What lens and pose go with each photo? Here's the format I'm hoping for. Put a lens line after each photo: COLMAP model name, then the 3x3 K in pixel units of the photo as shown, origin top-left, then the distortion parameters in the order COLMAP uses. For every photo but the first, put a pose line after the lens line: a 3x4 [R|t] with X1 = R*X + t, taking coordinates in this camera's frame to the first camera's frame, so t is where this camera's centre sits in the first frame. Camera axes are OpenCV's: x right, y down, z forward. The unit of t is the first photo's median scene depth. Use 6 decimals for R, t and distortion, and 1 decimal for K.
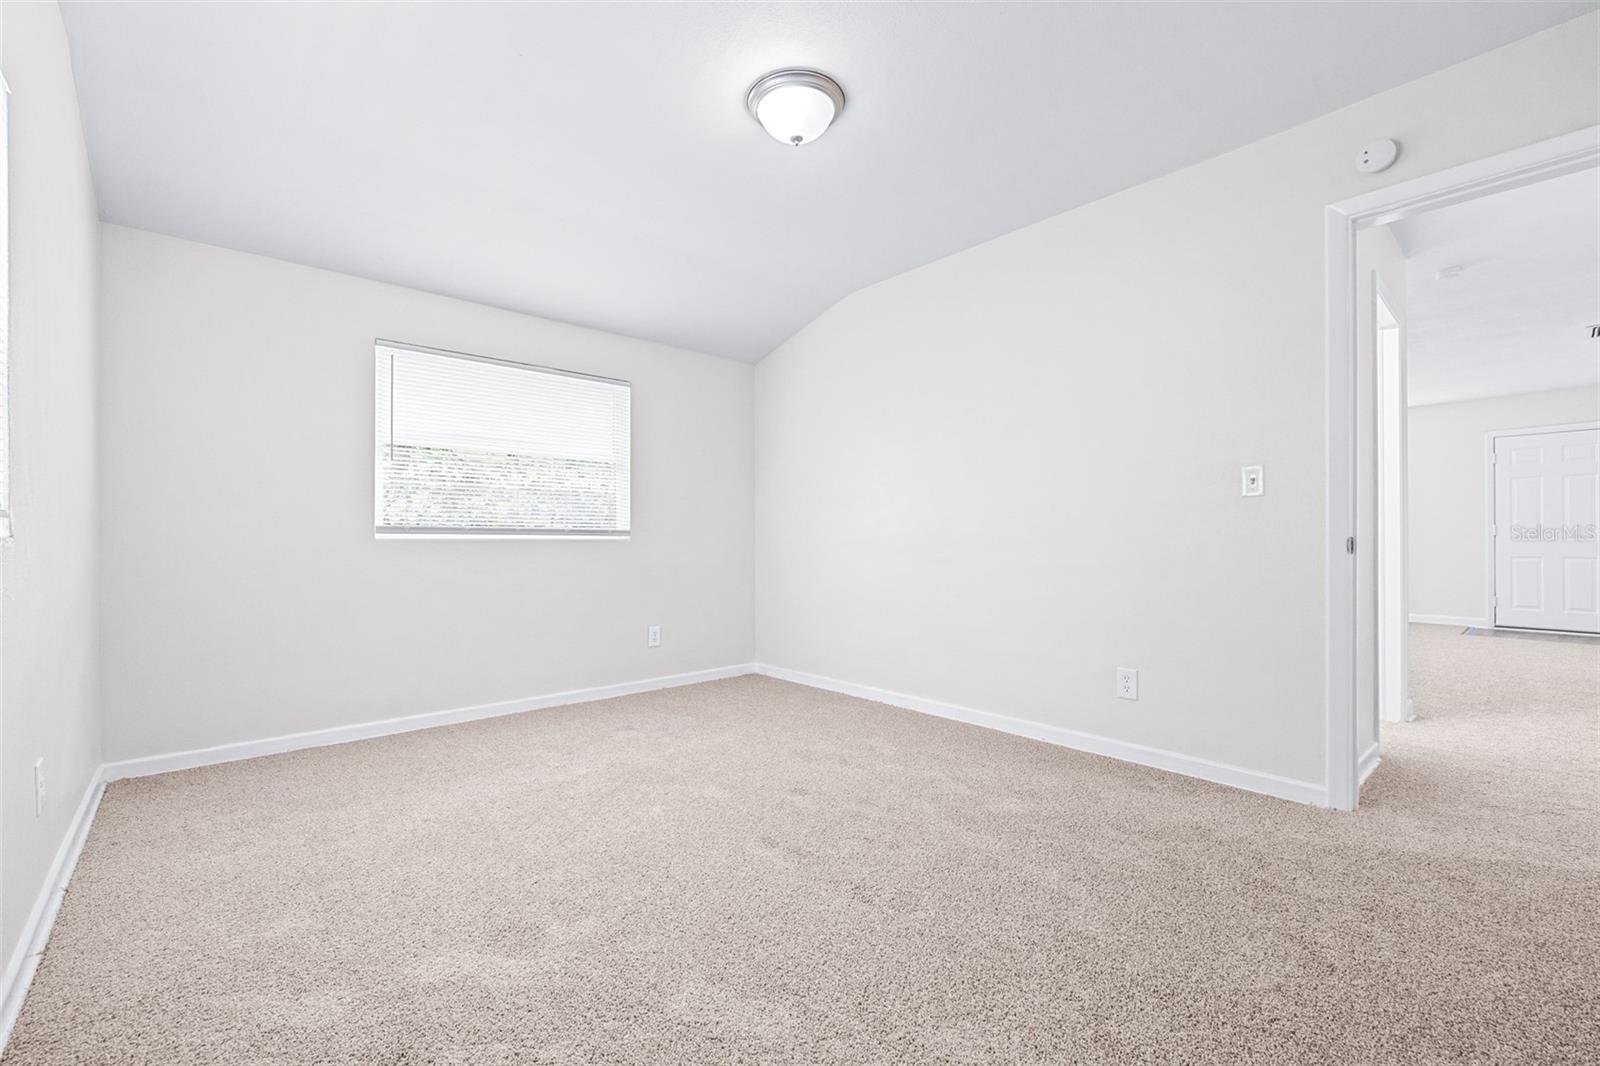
lens RADIAL K [[678.8, 0, 800.0], [0, 678.8, 533.0], [0, 0, 1]] dist [0.000010, 0.000051]
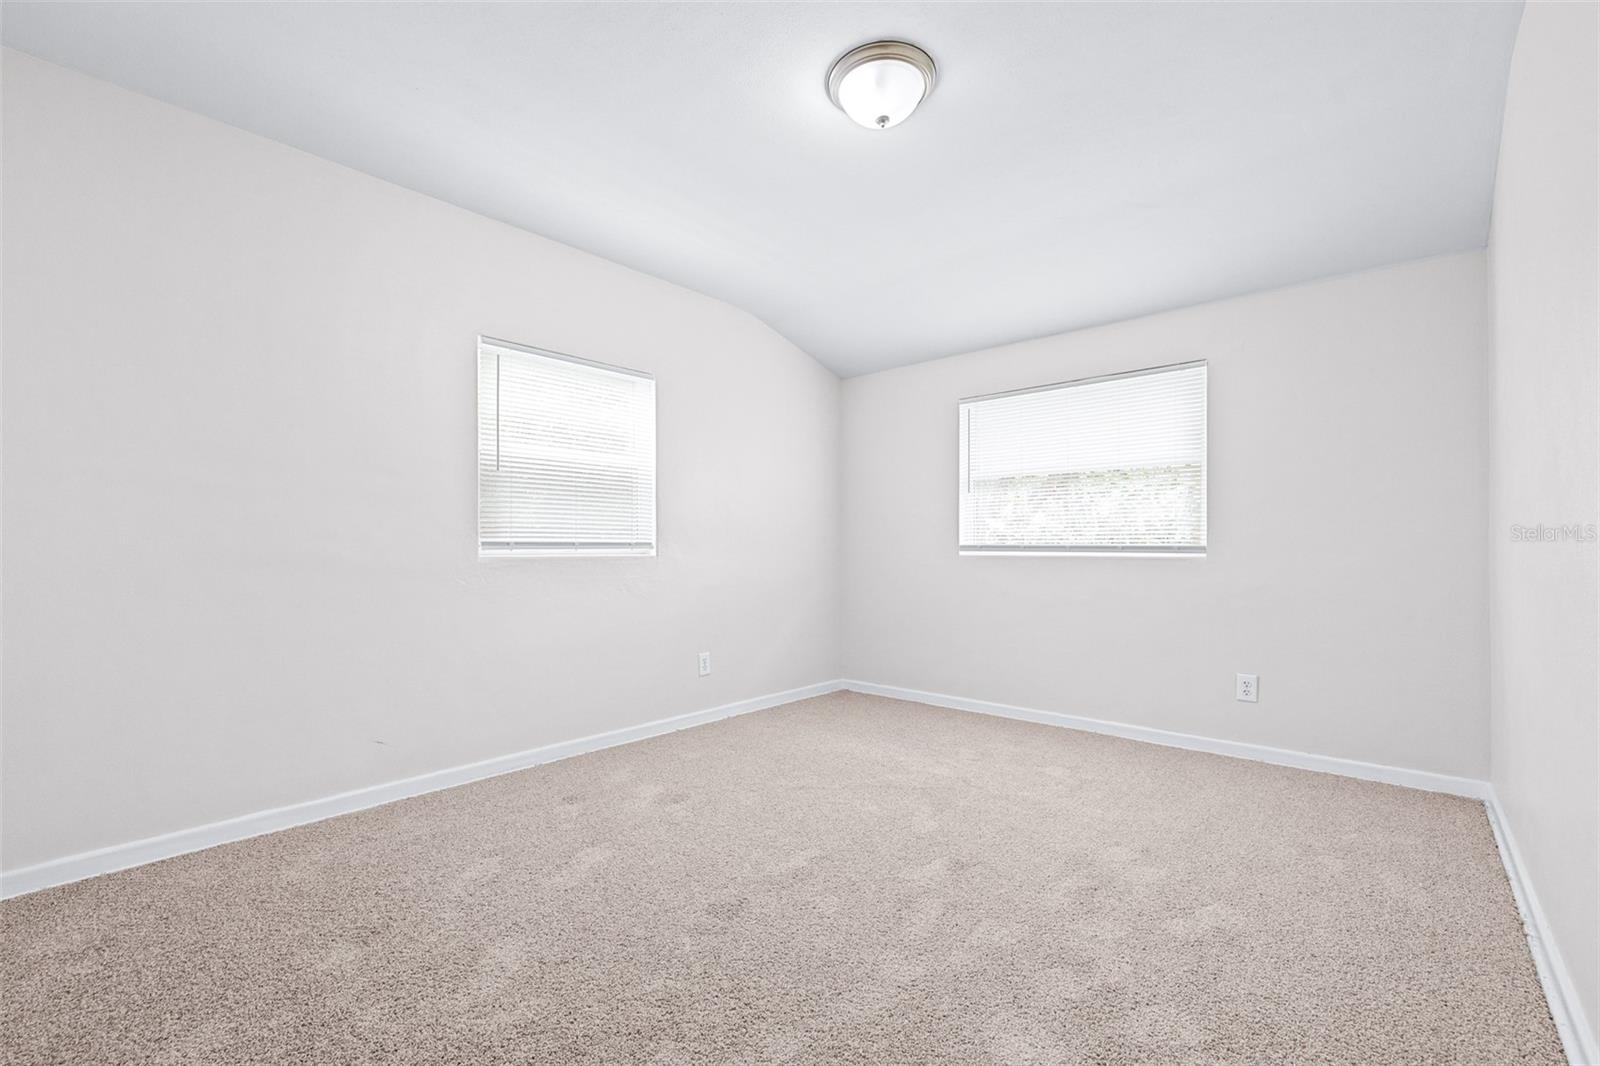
lens RADIAL K [[694.5, 0, 809.1], [0, 694.5, 544.6], [0, 0, 1]] dist [0.002392, 0.000297]
pose [[0.111022, -0.003627, -0.993811, 0.646378], [0.009735, 0.999949, -0.002562, -0.010705], [0.993770, -0.009391, 0.111052, 0.567938]]
